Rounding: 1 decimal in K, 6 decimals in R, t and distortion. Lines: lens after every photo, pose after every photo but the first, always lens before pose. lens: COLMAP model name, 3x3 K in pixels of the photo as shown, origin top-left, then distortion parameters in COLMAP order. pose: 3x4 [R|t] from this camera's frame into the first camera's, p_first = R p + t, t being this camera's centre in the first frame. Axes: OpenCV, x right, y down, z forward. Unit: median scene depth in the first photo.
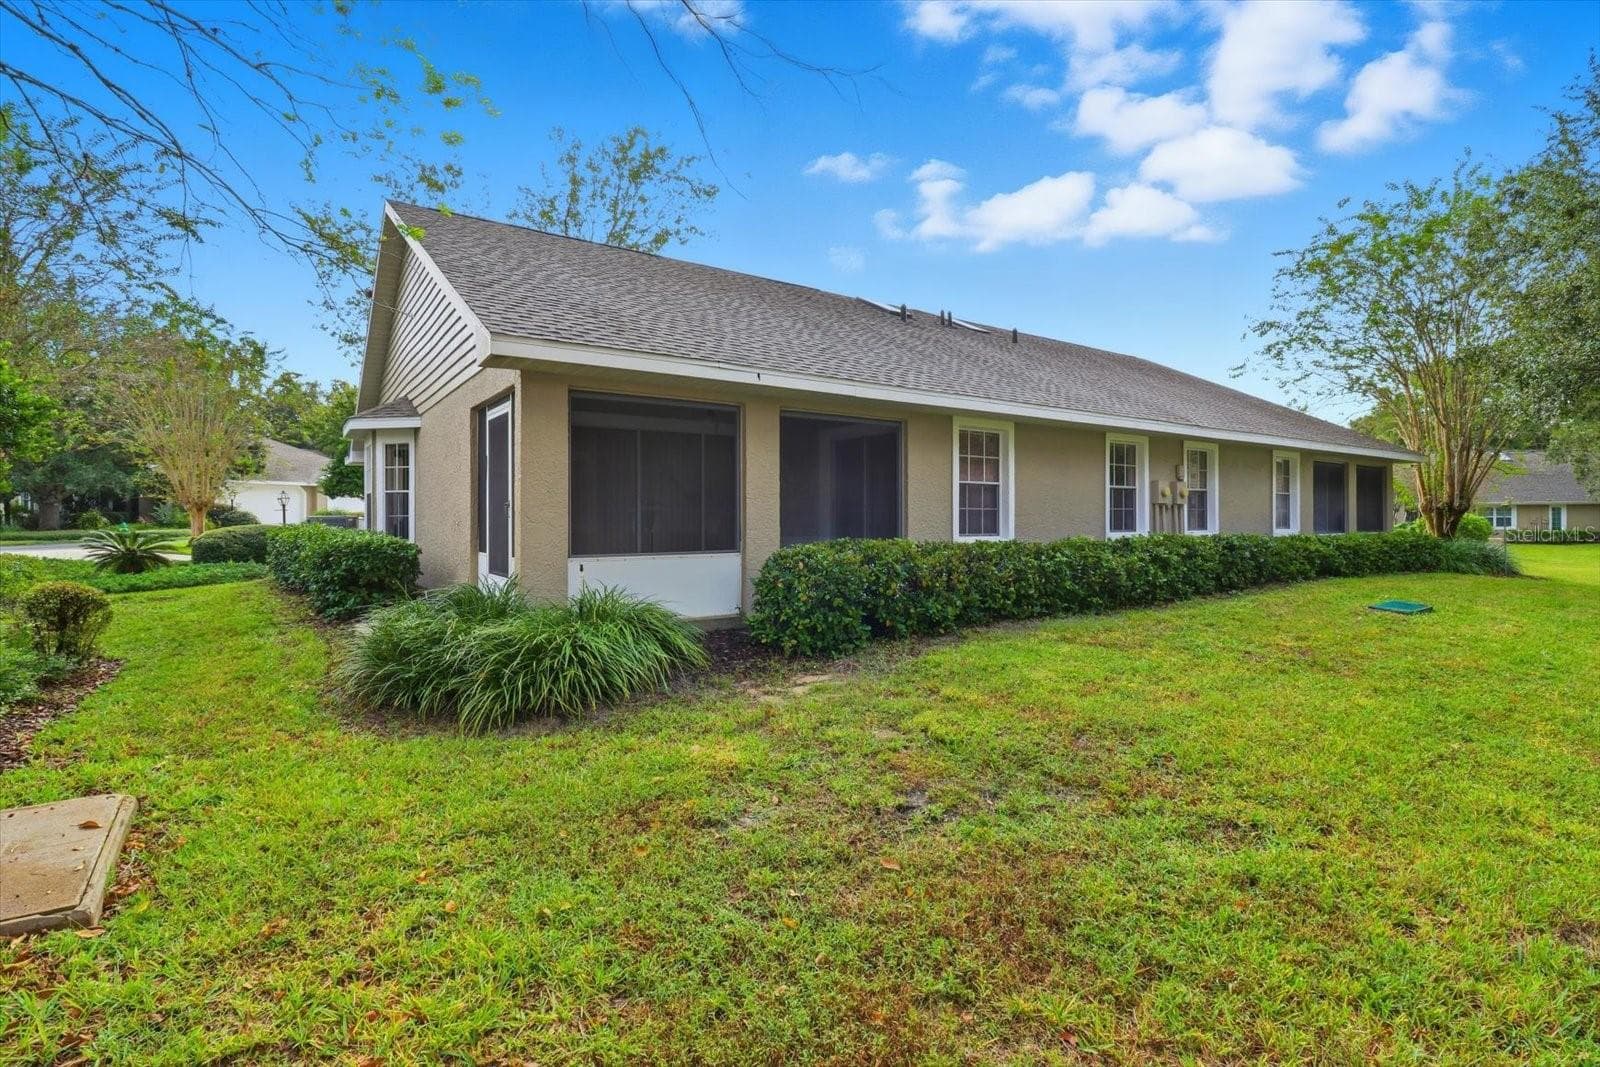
lens RADIAL K [[760.4, 0, 796.6], [0, 760.4, 525.7], [0, 0, 1]] dist [-0.000473, -0.010748]
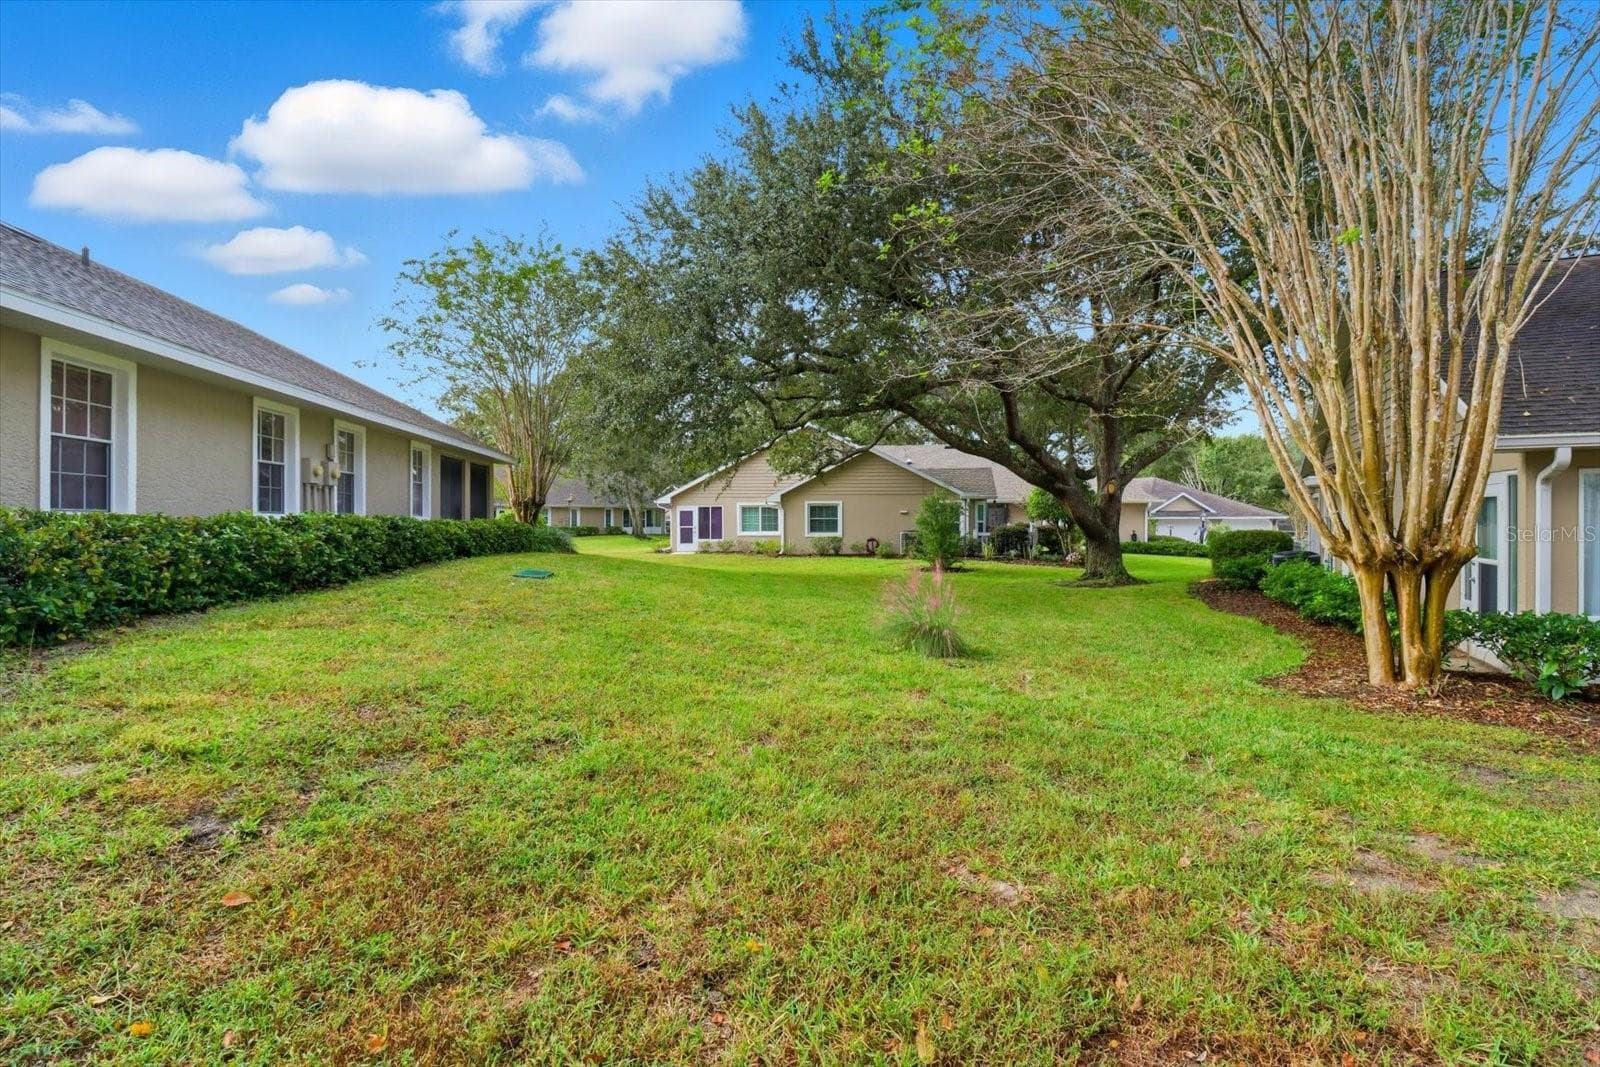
lens RADIAL K [[760.4, 0, 796.6], [0, 760.4, 525.7], [0, 0, 1]] dist [-0.000473, -0.010748]
pose [[0.439105, 0.001726, 0.898434, -0.106382], [0.007670, 0.999955, -0.005669, 0.037144], [-0.898403, 0.009380, 0.439072, 0.077326]]
